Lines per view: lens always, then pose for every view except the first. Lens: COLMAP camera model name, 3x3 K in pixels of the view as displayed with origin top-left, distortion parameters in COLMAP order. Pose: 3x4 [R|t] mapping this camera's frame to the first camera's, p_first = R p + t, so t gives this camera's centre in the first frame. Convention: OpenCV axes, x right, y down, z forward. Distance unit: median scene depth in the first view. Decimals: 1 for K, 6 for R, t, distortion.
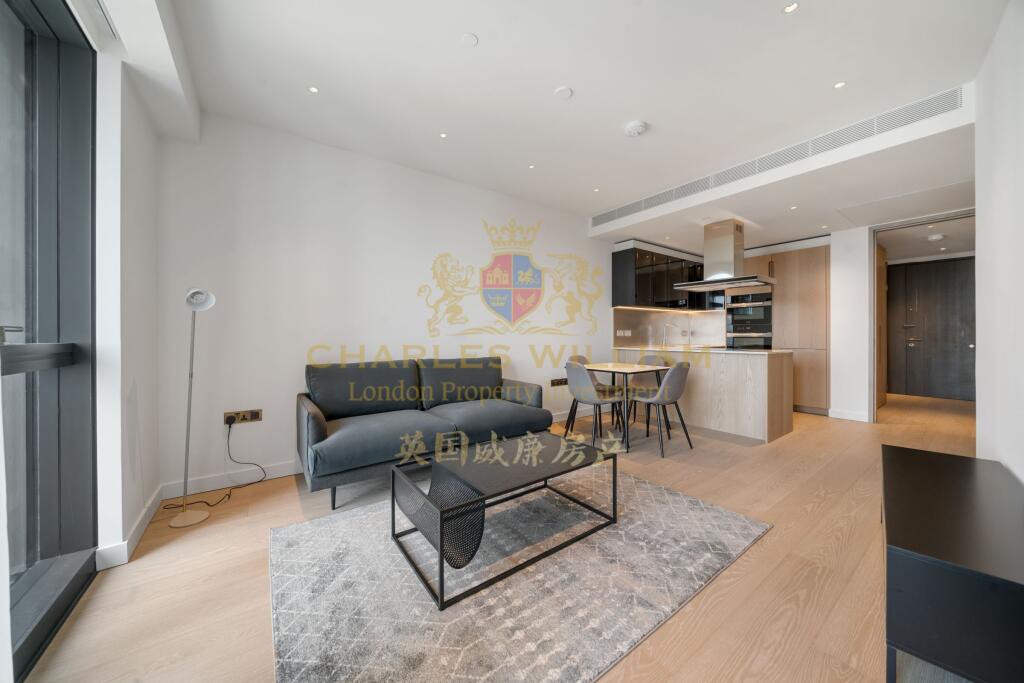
lens RADIAL K [[351.0, 0, 508.4], [0, 351.0, 338.2], [0, 0, 1]] dist [-0.000577, -0.000028]
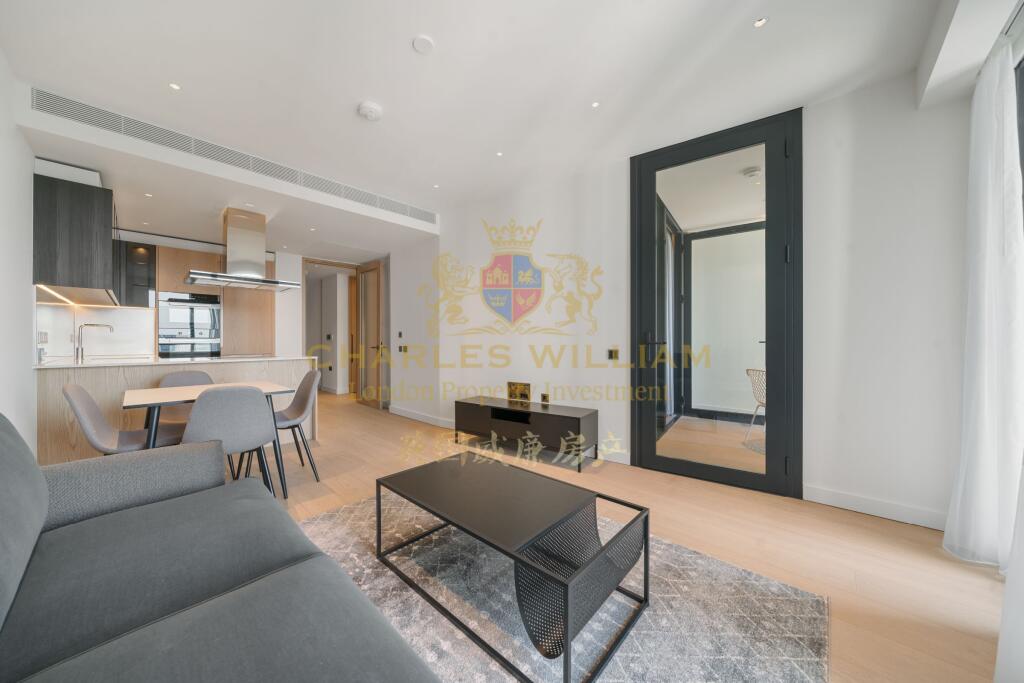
lens RADIAL K [[351.0, 0, 508.4], [0, 351.0, 338.2], [0, 0, 1]] dist [-0.000577, -0.000028]
pose [[-0.200813, 0.012335, 0.979552, -0.604390], [0.015038, 0.999842, -0.009508, 0.002764], [-0.979514, 0.012821, -0.200967, 0.859091]]
